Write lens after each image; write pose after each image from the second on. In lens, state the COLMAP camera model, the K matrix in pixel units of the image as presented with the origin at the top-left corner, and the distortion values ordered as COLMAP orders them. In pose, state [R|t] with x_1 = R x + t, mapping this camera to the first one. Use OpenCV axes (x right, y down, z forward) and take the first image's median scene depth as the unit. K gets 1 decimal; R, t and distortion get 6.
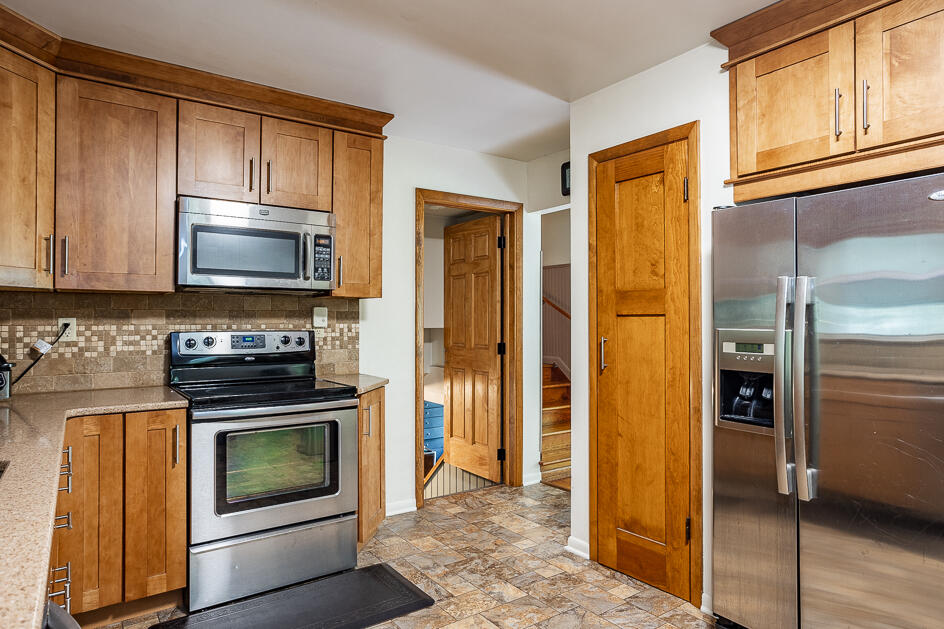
lens RADIAL K [[571.1, 0, 472.0], [0, 571.1, 314.5], [0, 0, 1]] dist [-0.031482, 0.000725]
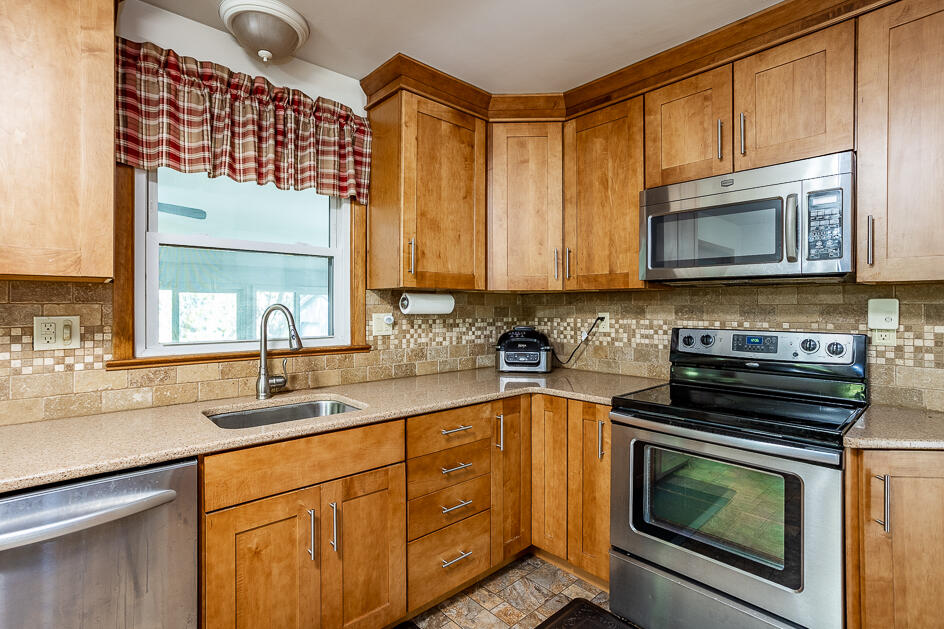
lens RADIAL K [[452.4, 0, 471.5], [0, 452.4, 308.0], [0, 0, 1]] dist [-0.041290, 0.025755]
pose [[0.122242, 0.001451, -0.992499, 0.206918], [0.007544, 0.999969, 0.002391, -0.008238], [0.992472, -0.007780, 0.122227, 0.549888]]
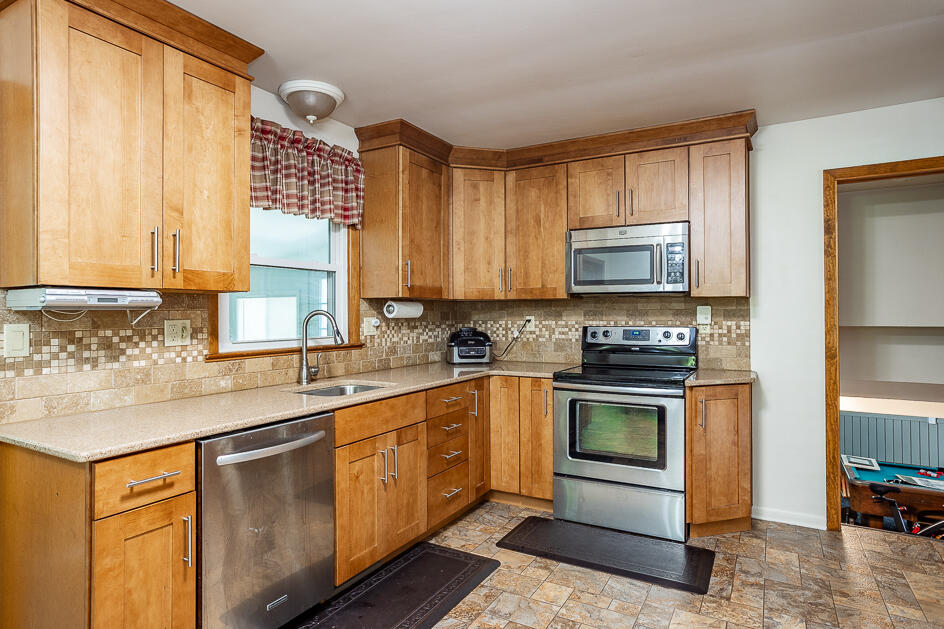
lens RADIAL K [[532.3, 0, 461.3], [0, 532.3, 312.3], [0, 0, 1]] dist [-0.032946, 0.016149]
pose [[0.406694, -0.003378, -0.913558, 0.547621], [0.011615, 0.999931, 0.001474, -0.008839], [0.913491, -0.011210, 0.406705, 0.186798]]
